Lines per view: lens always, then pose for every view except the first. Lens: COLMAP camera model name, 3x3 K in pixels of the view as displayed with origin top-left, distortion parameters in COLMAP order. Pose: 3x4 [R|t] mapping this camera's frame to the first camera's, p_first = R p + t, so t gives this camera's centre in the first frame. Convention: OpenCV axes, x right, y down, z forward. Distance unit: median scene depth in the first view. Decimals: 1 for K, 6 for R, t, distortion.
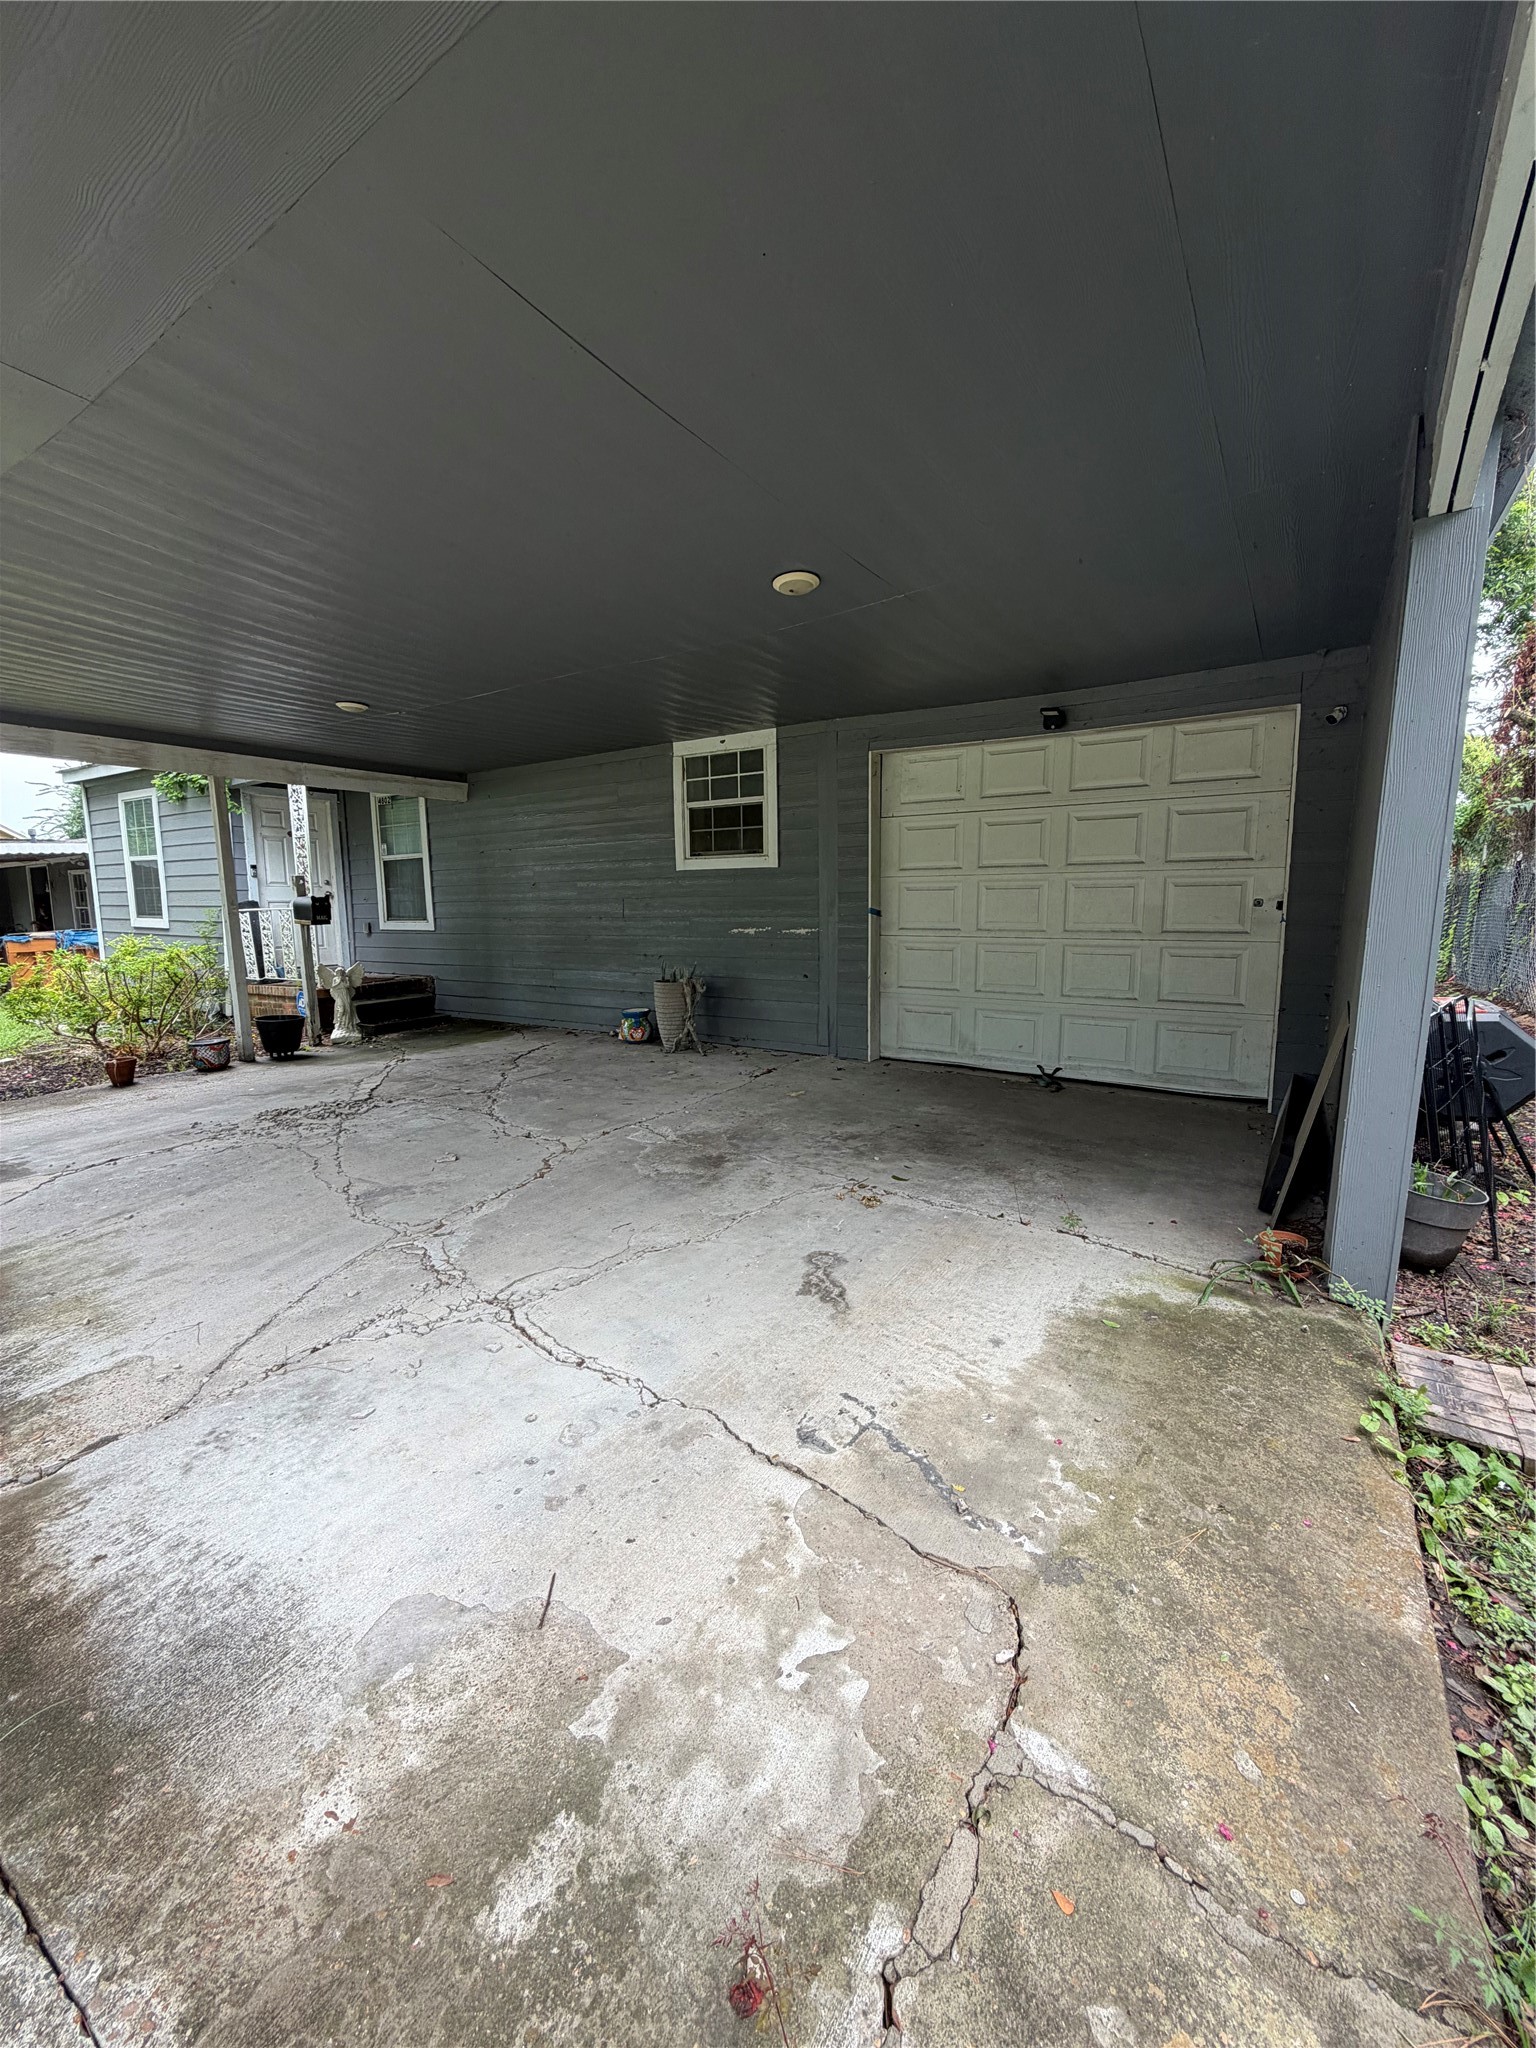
lens RADIAL K [[815.3, 0, 763.7], [0, 815.3, 1019.4], [0, 0, 1]] dist [0.001282, 0.000098]
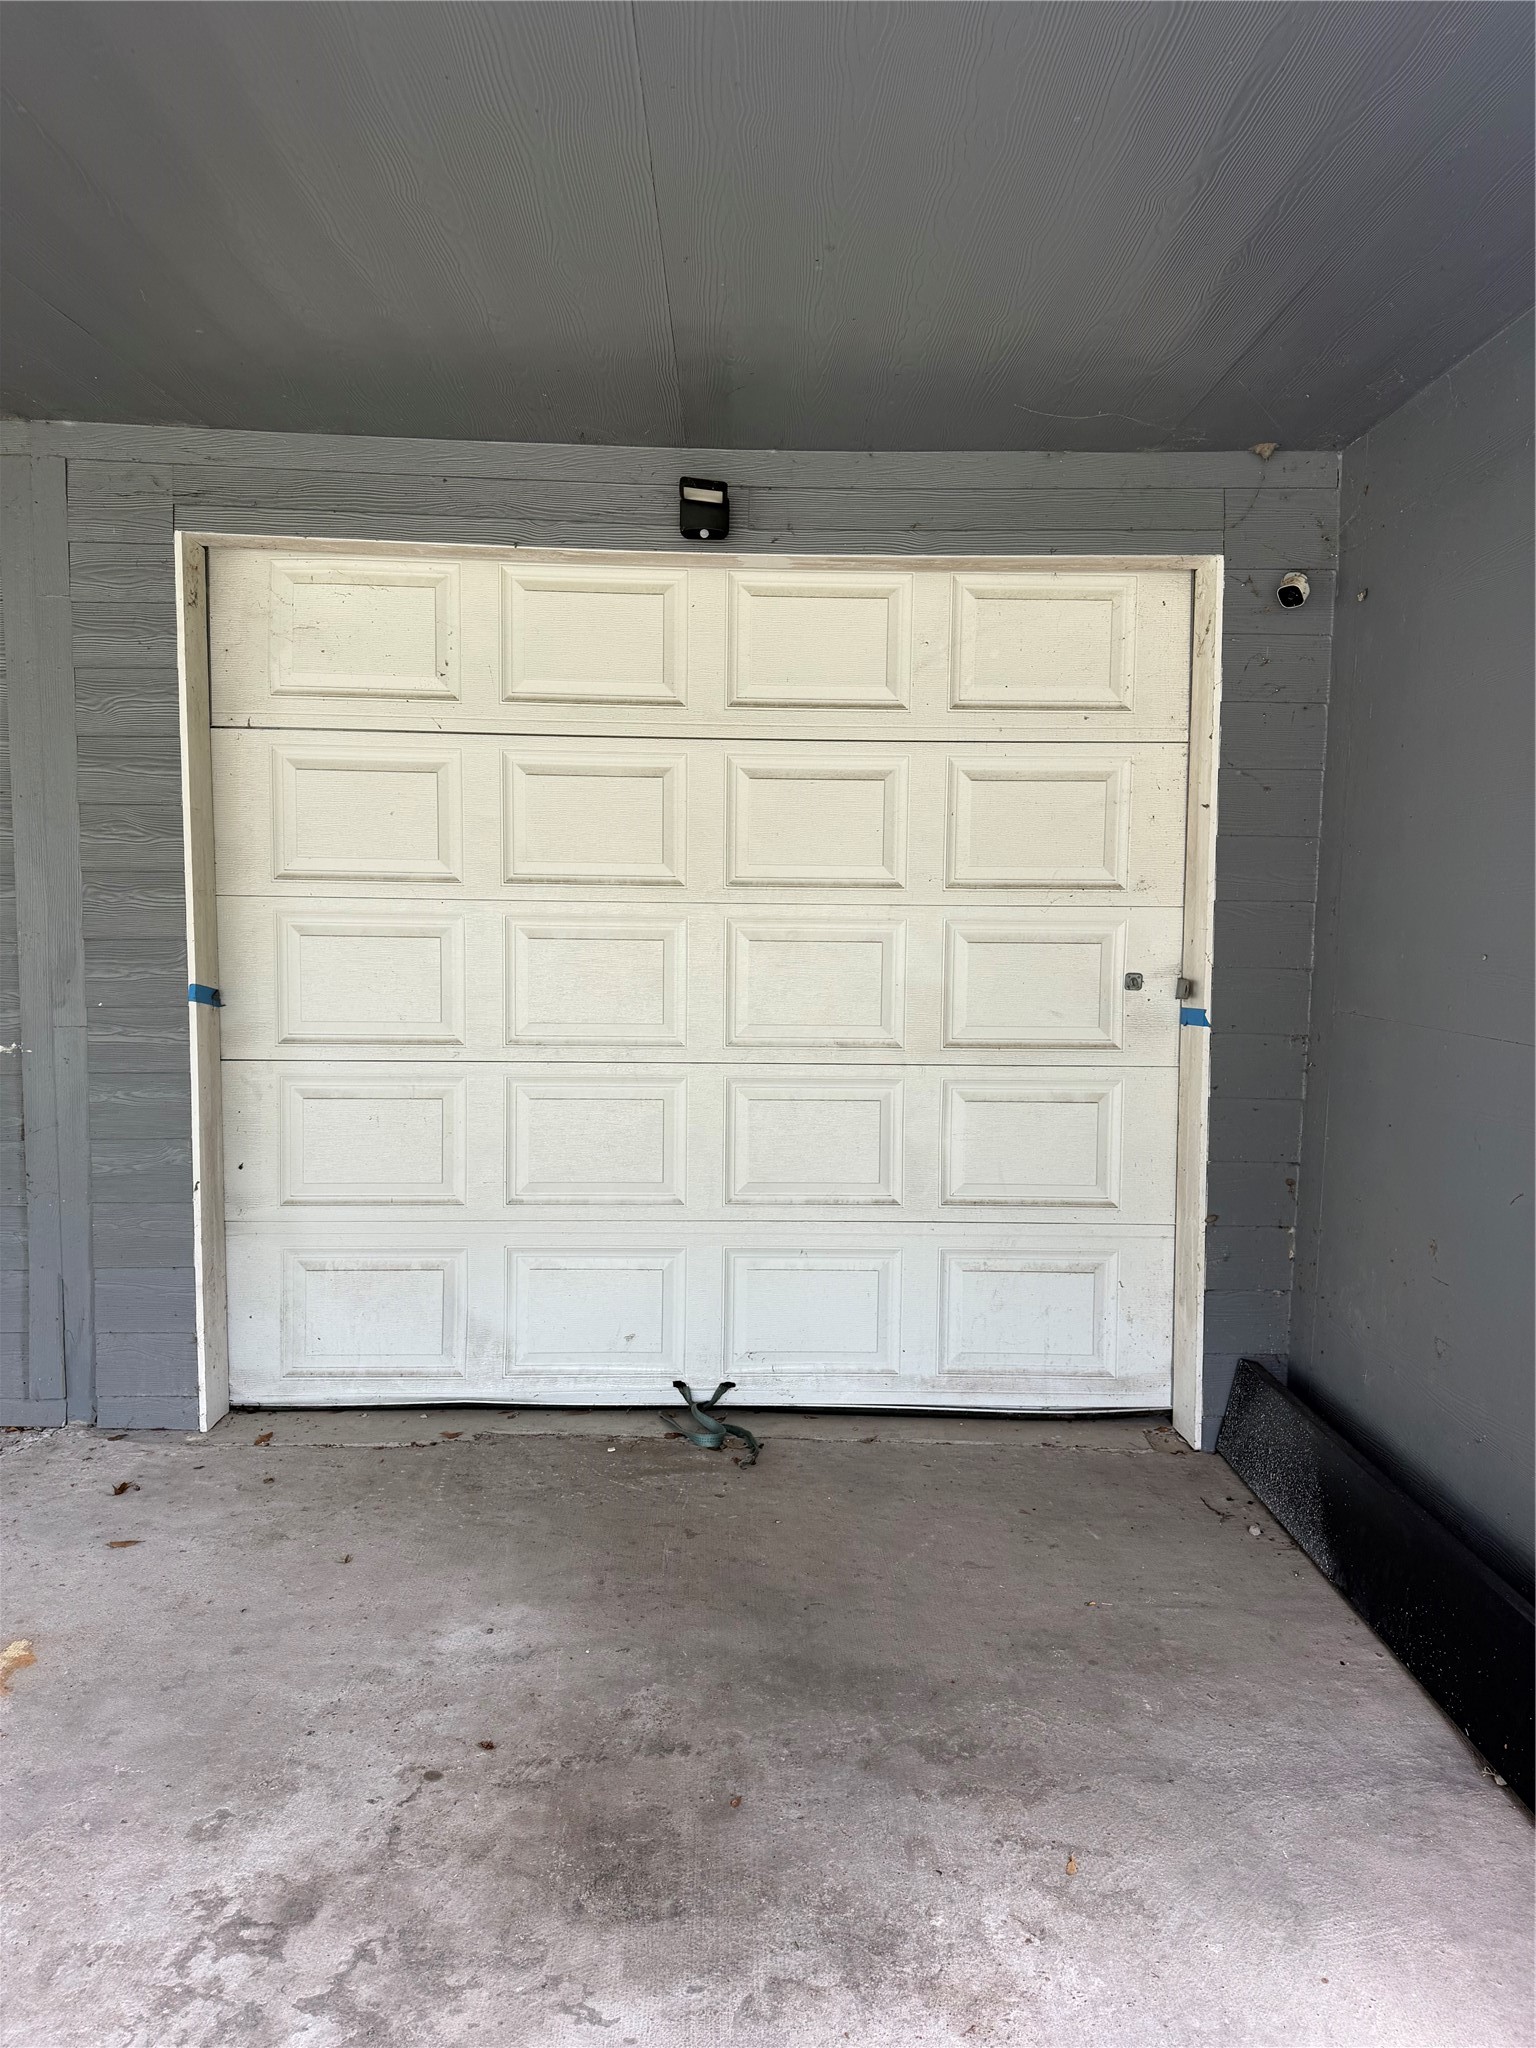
lens RADIAL K [[1431.5, 0, 768.0], [0, 1431.5, 1024.0], [0, 0, 1]] dist [0.073728, -0.085291]
pose [[0.822016, -0.029183, 0.568716, -0.019809], [0.064727, 0.997002, -0.042396, -0.090584], [-0.565774, 0.071661, 0.821441, 0.419672]]
